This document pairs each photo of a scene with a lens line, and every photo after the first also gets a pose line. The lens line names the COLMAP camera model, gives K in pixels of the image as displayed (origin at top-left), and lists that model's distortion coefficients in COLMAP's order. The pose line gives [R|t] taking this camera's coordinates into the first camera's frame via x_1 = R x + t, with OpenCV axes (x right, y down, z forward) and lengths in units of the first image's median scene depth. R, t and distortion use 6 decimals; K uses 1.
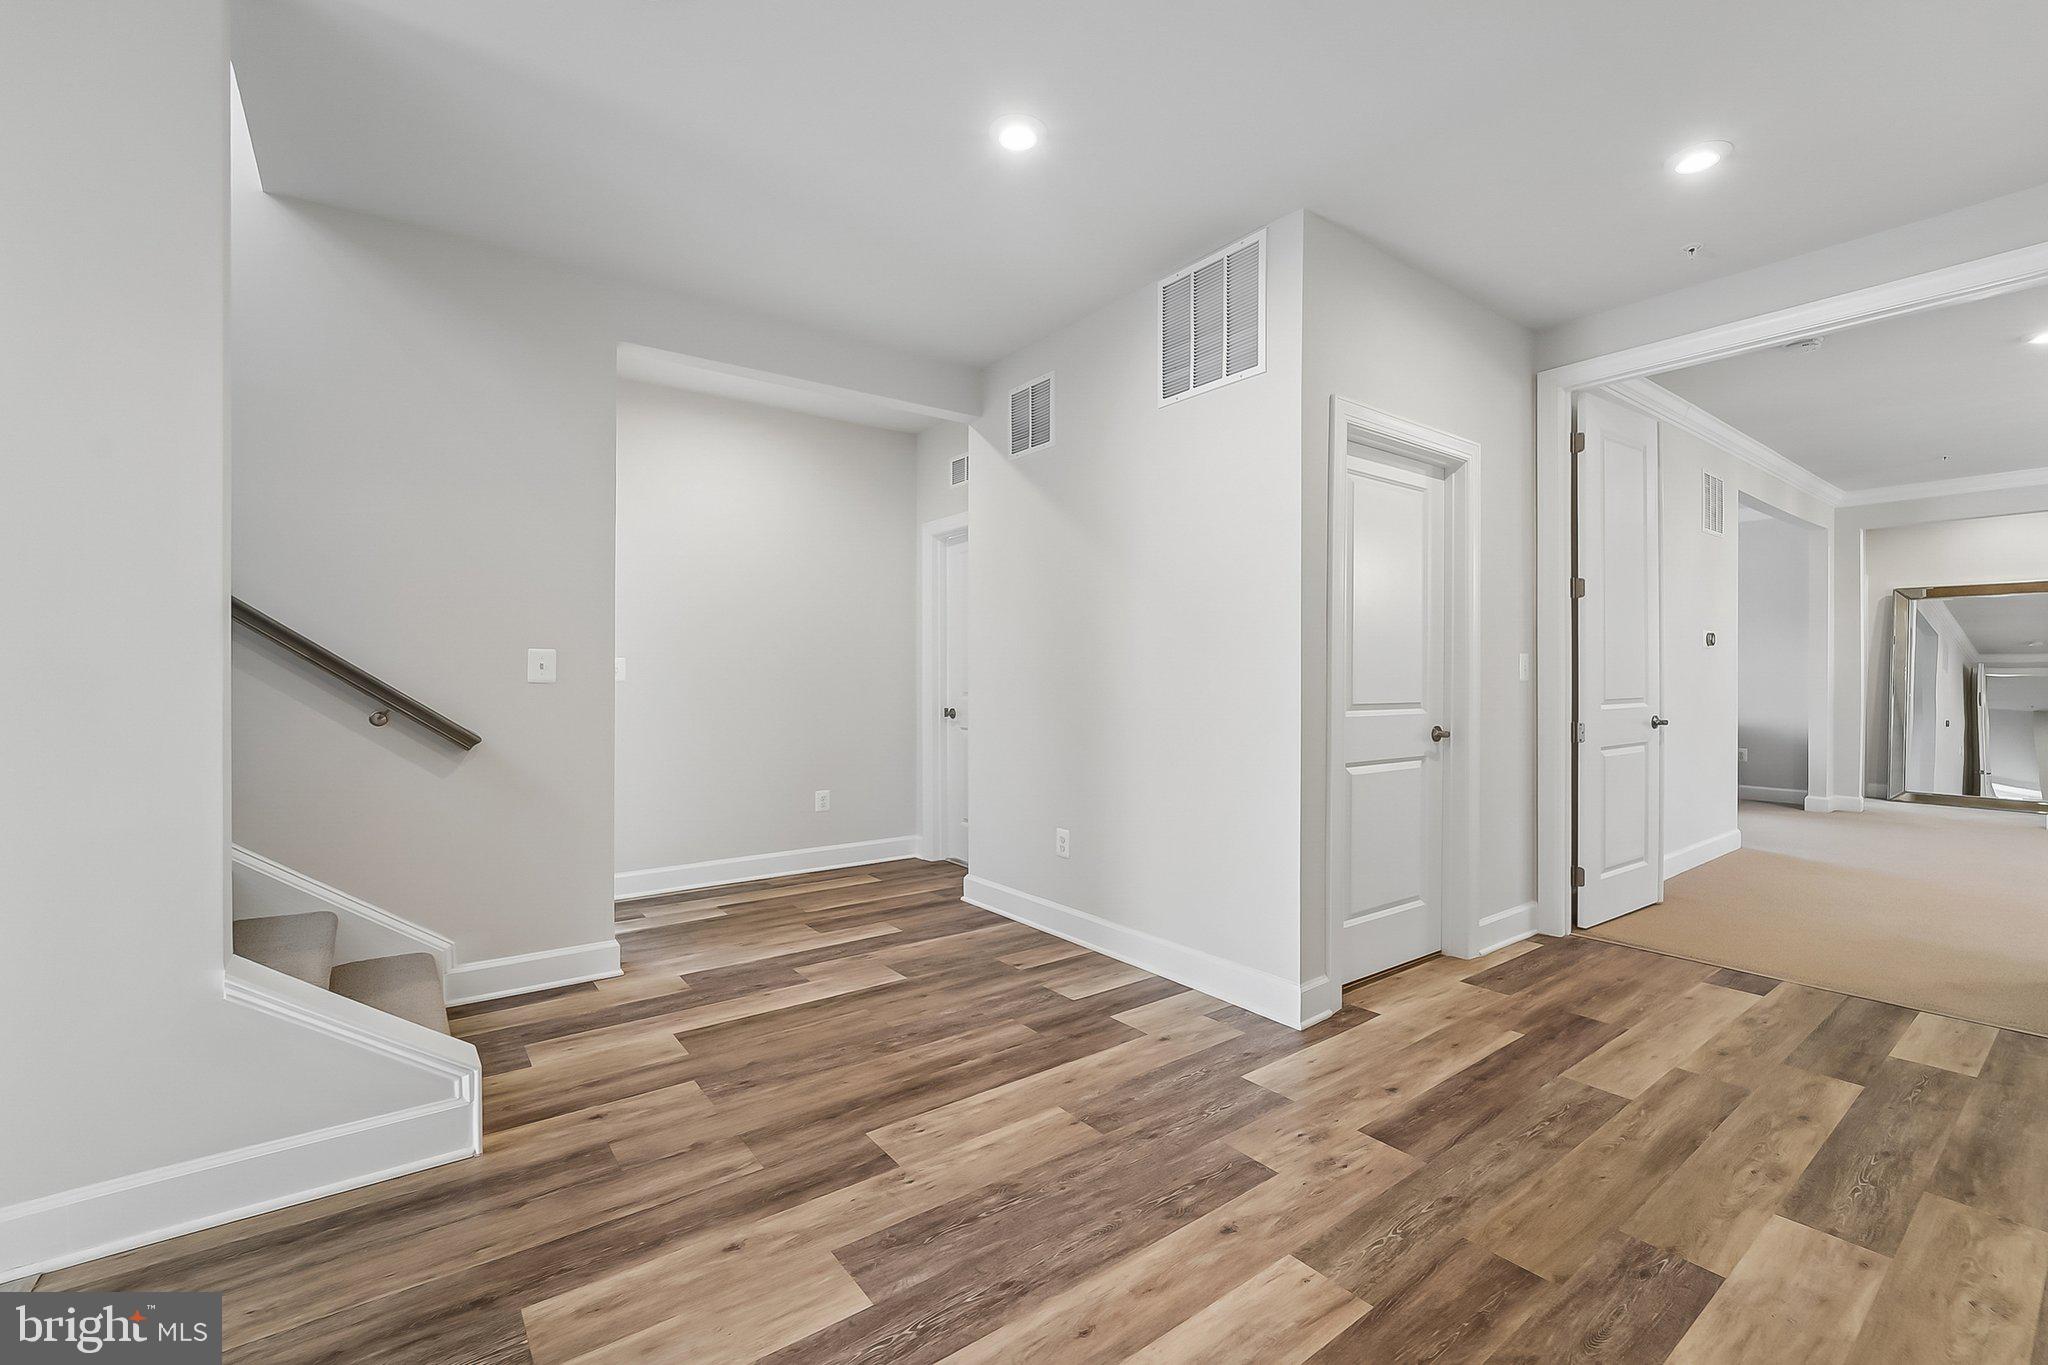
lens RADIAL K [[835.5, 0, 1025.8], [0, 835.5, 681.9], [0, 0, 1]] dist [-0.007836, -0.000256]
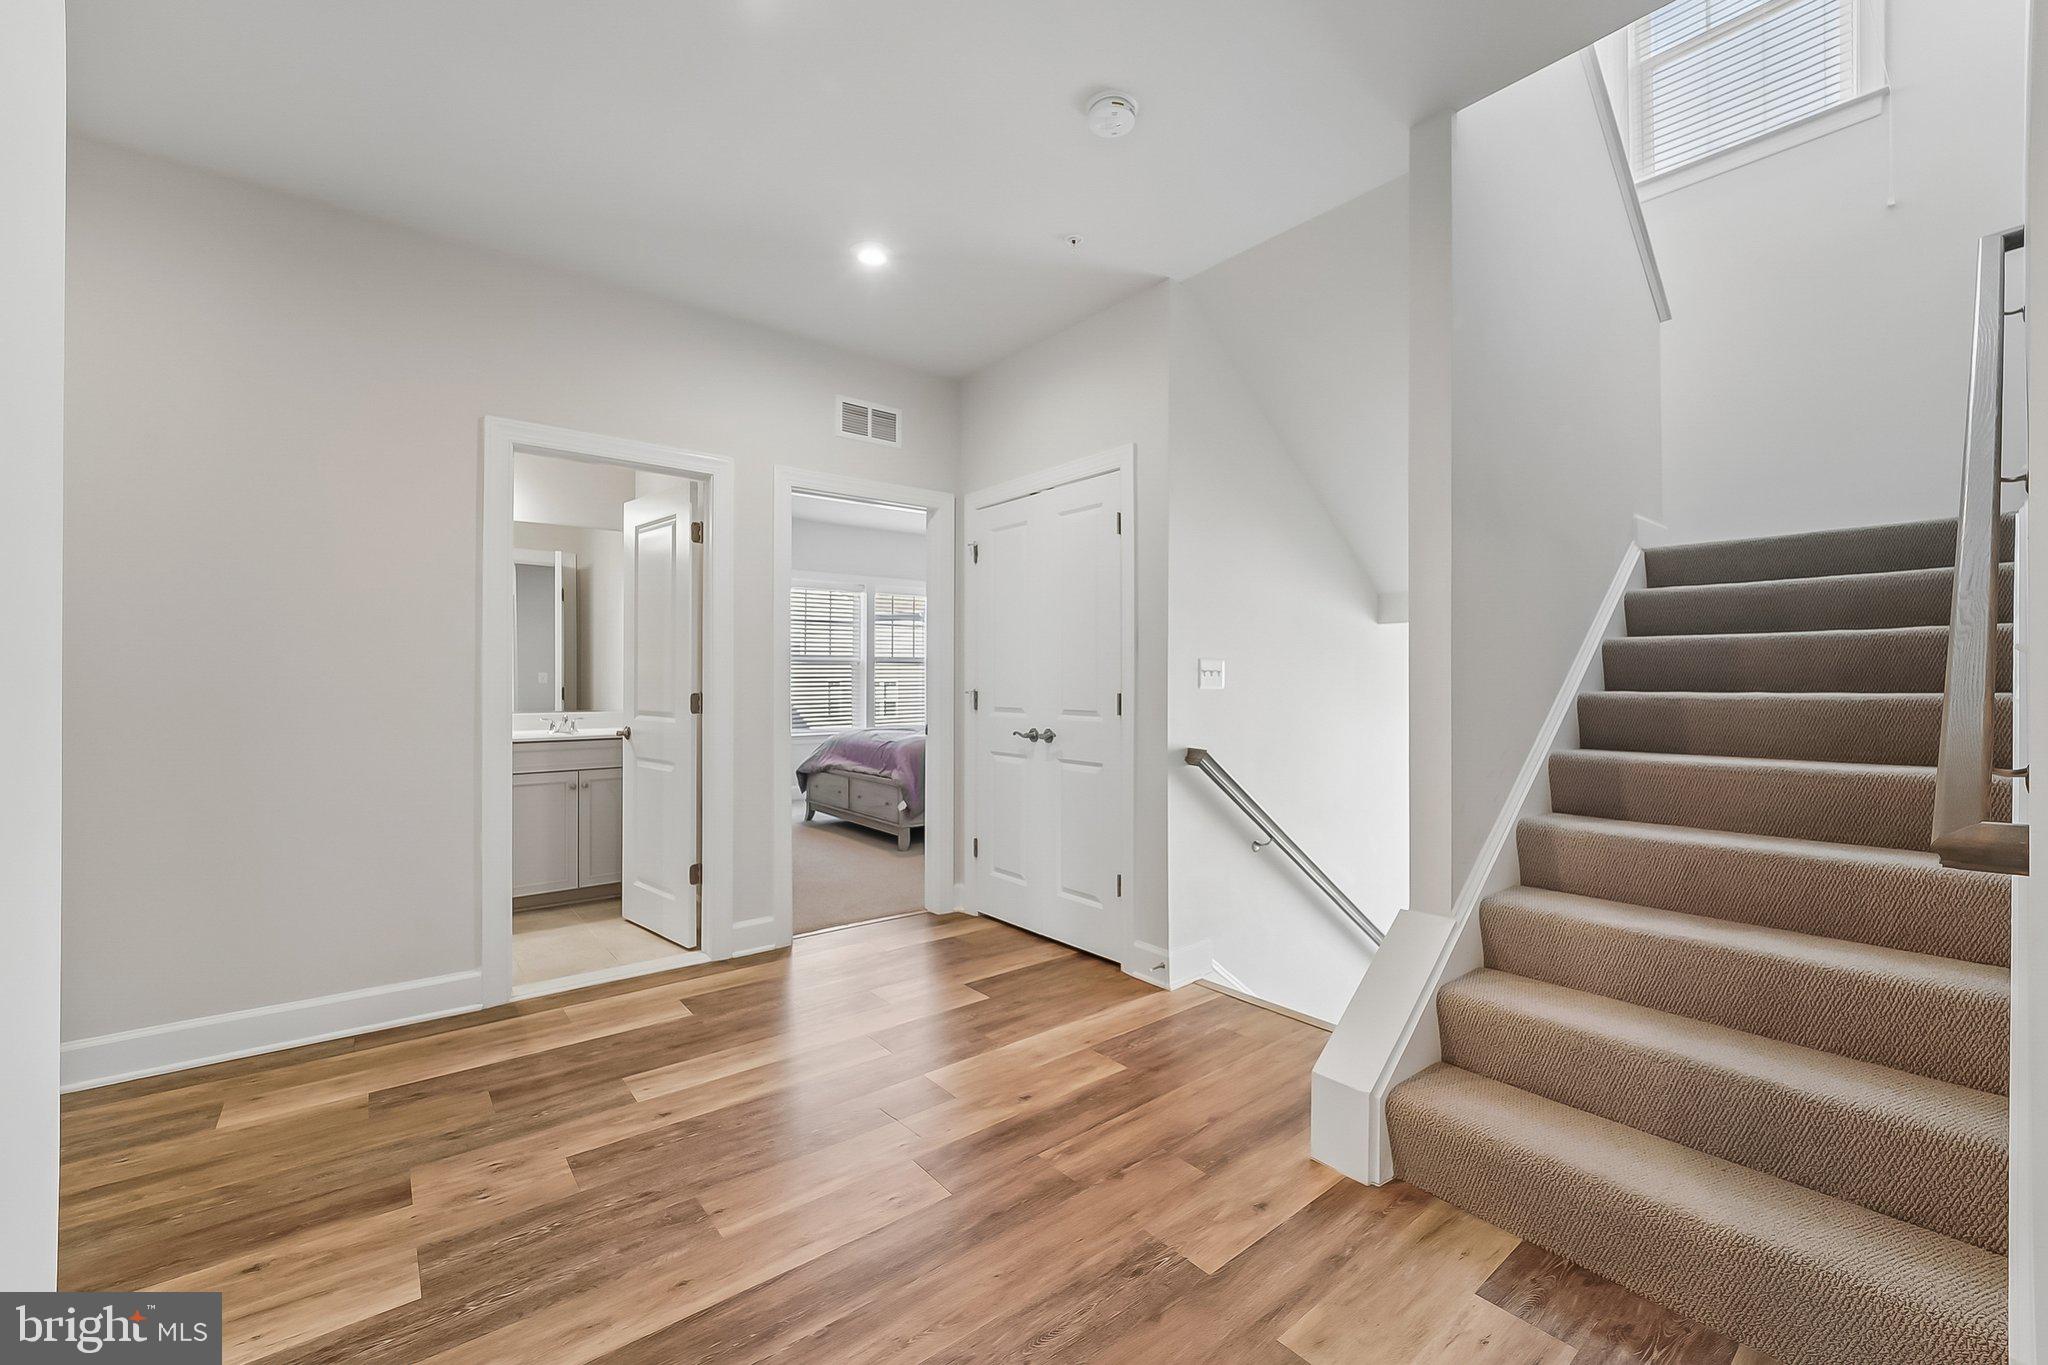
lens RADIAL K [[835.5, 0, 1024.3], [0, 835.5, 682.3], [0, 0, 1]] dist [-0.007836, -0.000256]
pose [[-0.999778, -0.002636, -0.020895, -0.263166], [-0.002789, 0.999970, 0.007284, -0.042290], [0.020876, 0.007341, -0.999755, 2.016481]]
